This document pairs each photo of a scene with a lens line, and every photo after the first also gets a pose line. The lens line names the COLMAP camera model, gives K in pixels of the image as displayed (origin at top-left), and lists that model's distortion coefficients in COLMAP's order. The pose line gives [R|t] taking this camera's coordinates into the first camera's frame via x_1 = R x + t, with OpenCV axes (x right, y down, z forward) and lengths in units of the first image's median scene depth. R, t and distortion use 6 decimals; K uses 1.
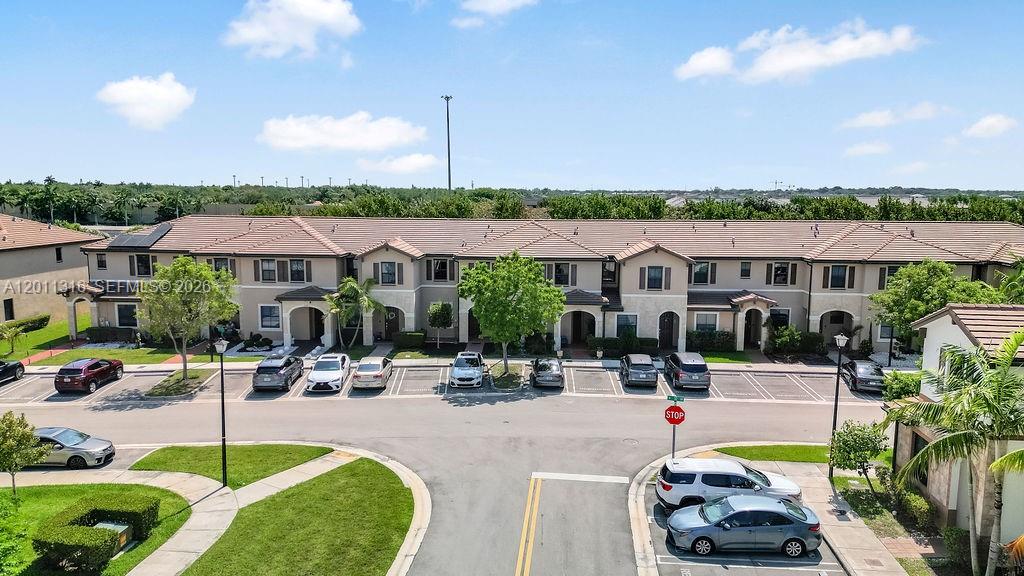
lens RADIAL K [[719.9, 0, 511.9], [0, 719.9, 288.5], [0, 0, 1]] dist [0.084235, -0.083901]
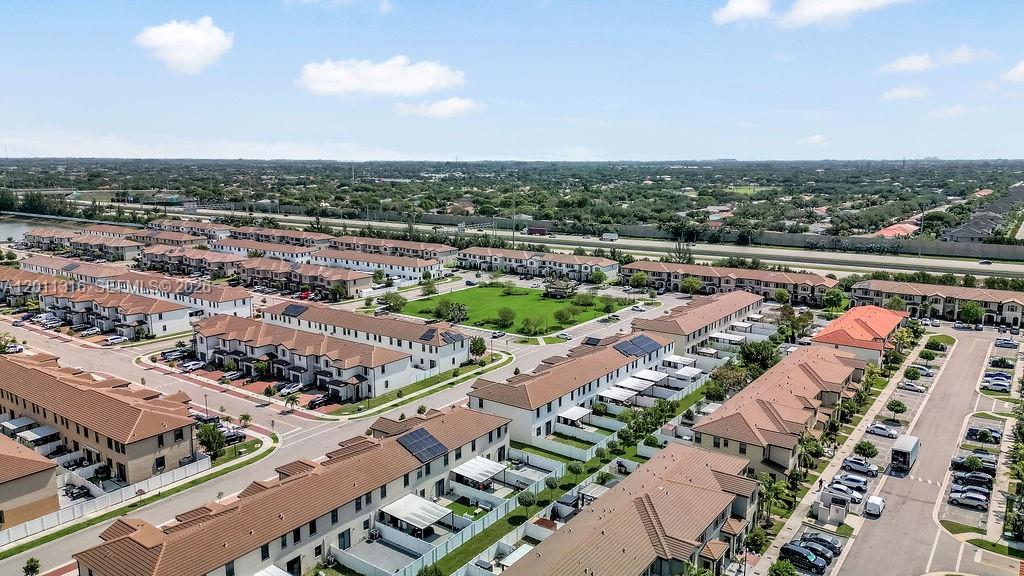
lens RADIAL K [[719.9, 0, 504.0], [0, 719.9, 253.2], [0, 0, 1]] dist [0.084235, -0.083901]
pose [[0.850123, 0.058035, -0.523376, -0.091088], [-0.059255, 0.998139, 0.014431, -0.217466], [0.523240, 0.018745, 0.851979, -4.095438]]
